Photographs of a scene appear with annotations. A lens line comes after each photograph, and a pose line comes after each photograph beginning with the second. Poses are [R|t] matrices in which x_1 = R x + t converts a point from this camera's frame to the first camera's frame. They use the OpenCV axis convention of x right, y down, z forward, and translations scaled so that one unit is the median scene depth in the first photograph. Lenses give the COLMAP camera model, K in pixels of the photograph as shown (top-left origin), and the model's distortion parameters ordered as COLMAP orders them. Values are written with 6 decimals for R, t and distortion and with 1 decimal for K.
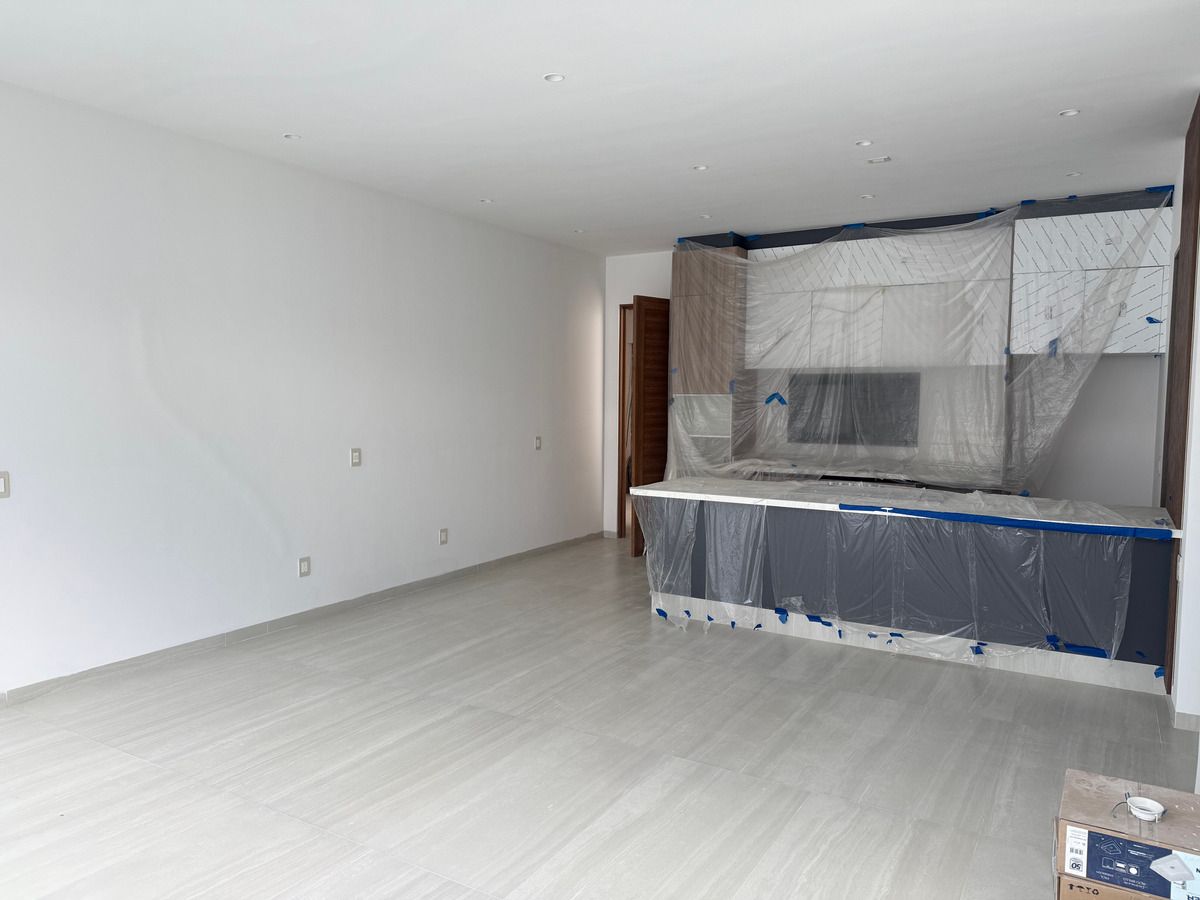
lens RADIAL K [[849.3, 0, 589.8], [0, 849.3, 455.5], [0, 0, 1]] dist [0.092932, -0.103149]
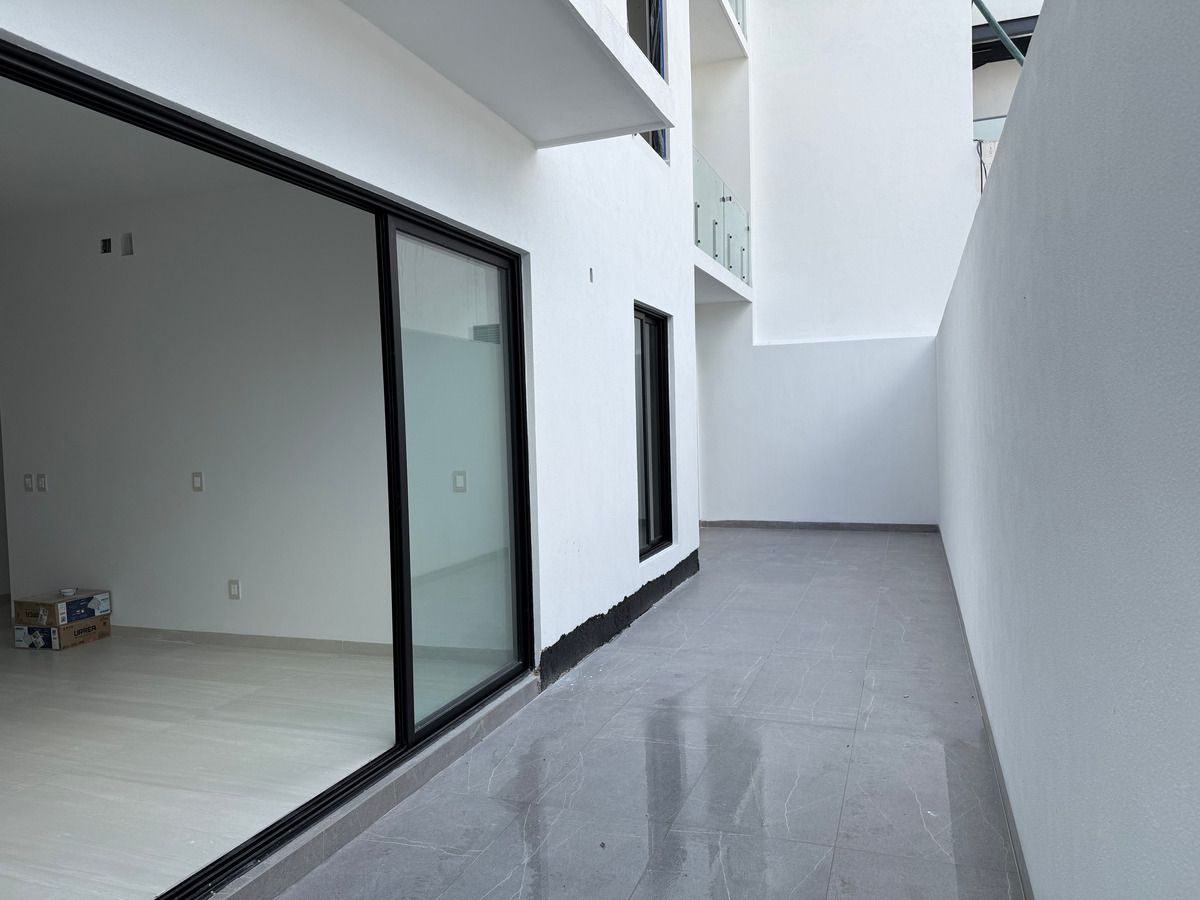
lens RADIAL K [[849.3, 0, 589.8], [0, 849.3, 455.5], [0, 0, 1]] dist [0.092932, -0.103149]
pose [[-0.185254, -0.045040, 0.981658, -0.907954], [0.098549, 0.993062, 0.064161, 0.014062], [-0.977737, 0.108628, -0.179530, -0.000501]]
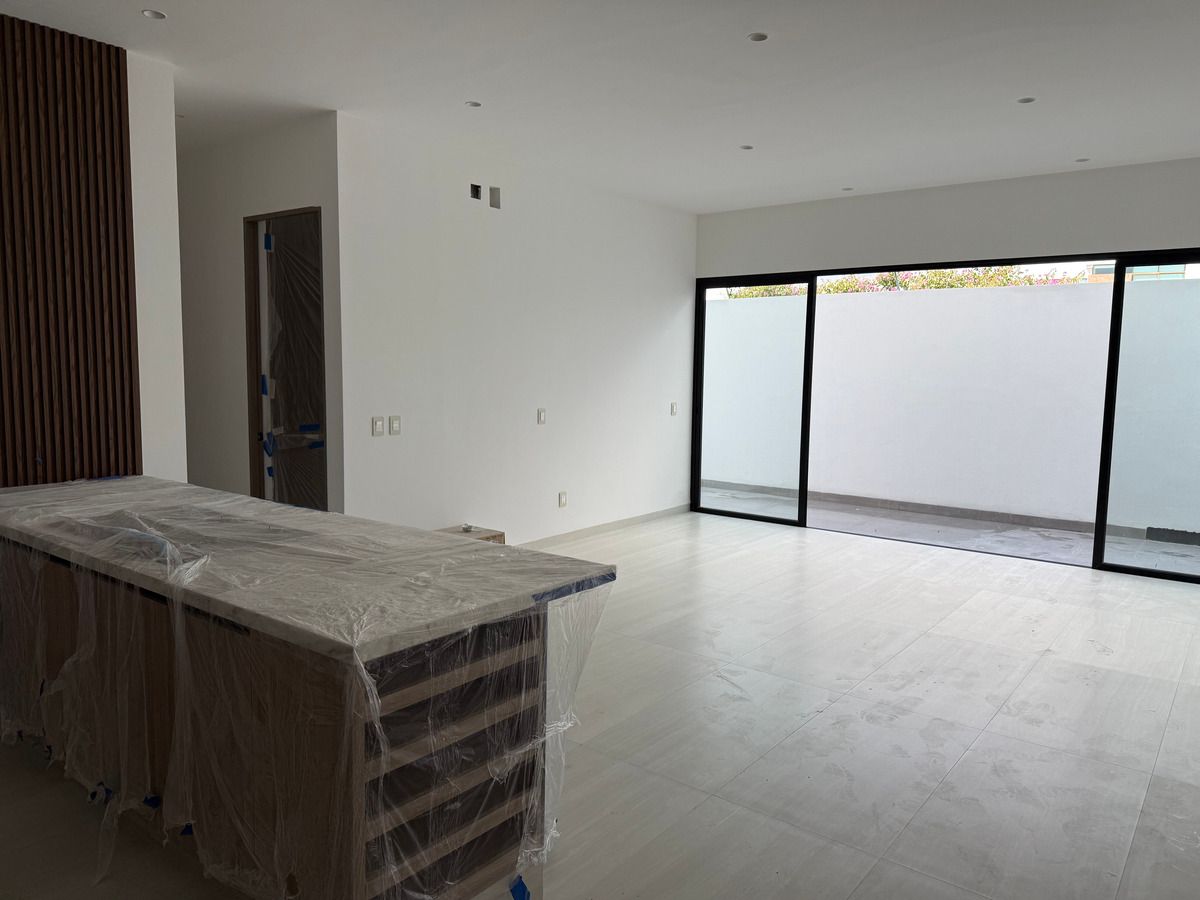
lens RADIAL K [[843.9, 0, 600.0], [0, 843.9, 450.0], [0, 0, 1]] dist [0.083529, -0.102573]
pose [[-0.992887, -0.036552, 0.113309, 0.011023], [-0.015892, 0.983879, 0.178130, -0.109591], [-0.117993, 0.175062, -0.977461, 1.531645]]
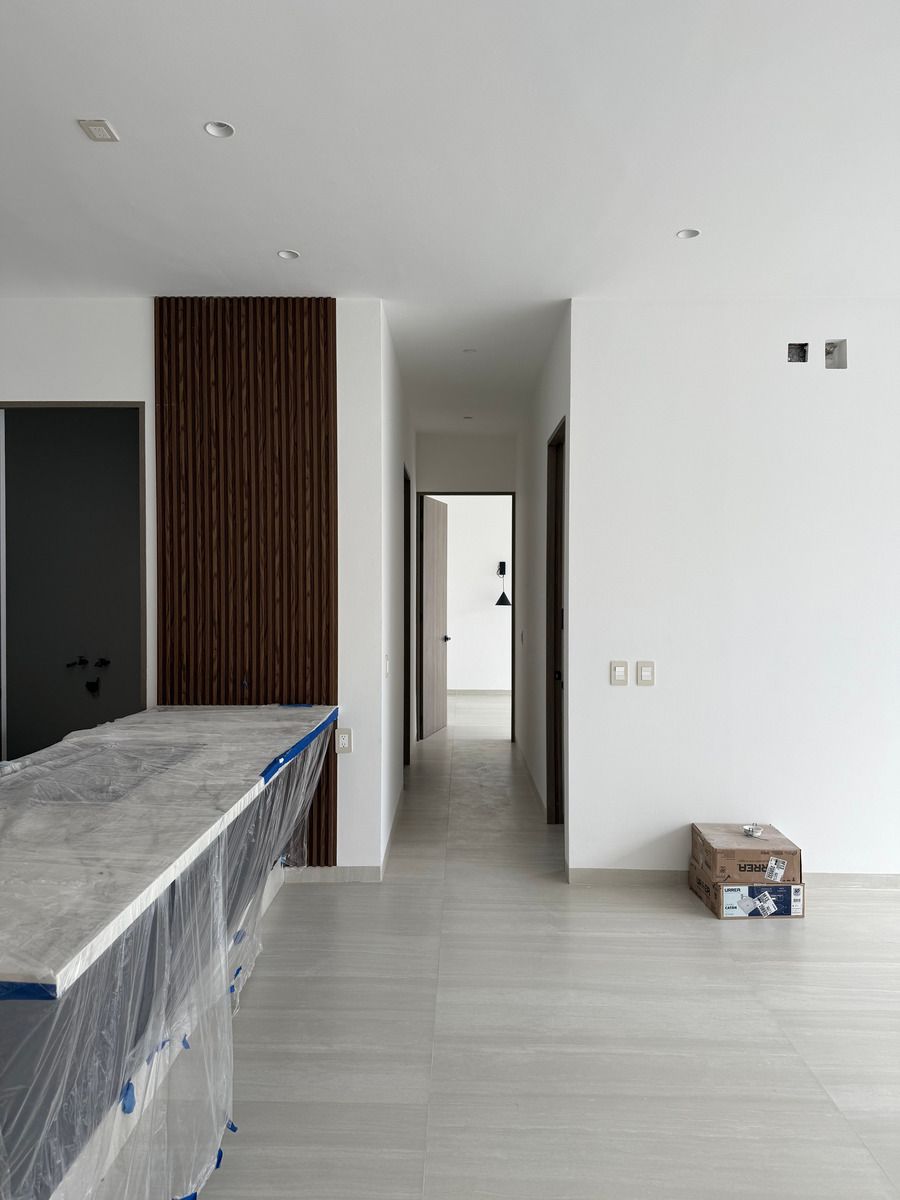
lens RADIAL K [[843.9, 0, 450.0], [0, 843.9, 600.0], [0, 0, 1]] dist [0.083529, -0.102573]
pose [[-0.500548, -0.027169, 0.865282, -0.226425], [0.056508, 0.996351, 0.063973, -0.081107], [-0.863863, 0.080917, -0.497186, 1.085930]]
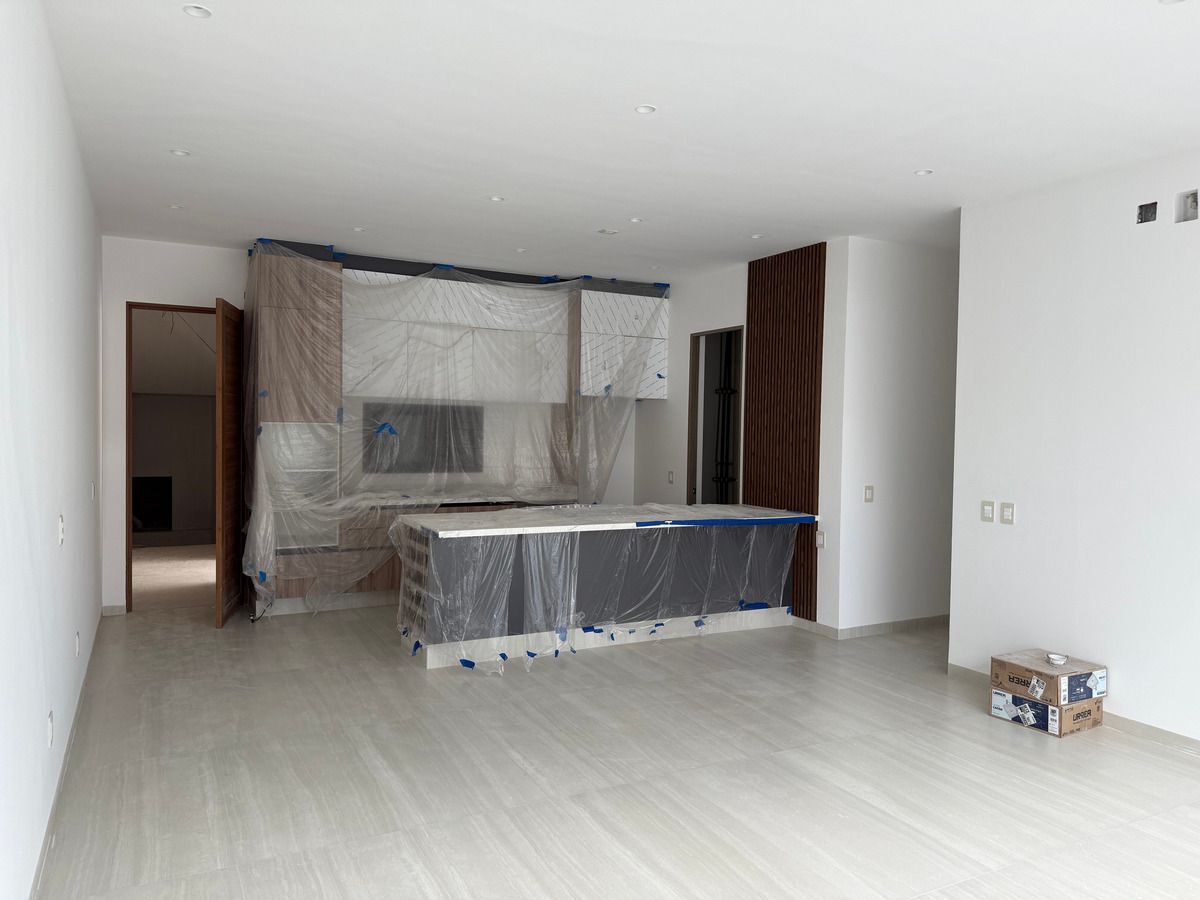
lens RADIAL K [[843.9, 0, 600.0], [0, 843.9, 450.0], [0, 0, 1]] dist [0.083529, -0.102573]
pose [[0.510141, -0.022414, 0.859799, -0.675013], [0.049602, 0.998763, -0.003393, -0.037904], [-0.858660, 0.044379, 0.510621, 0.419882]]
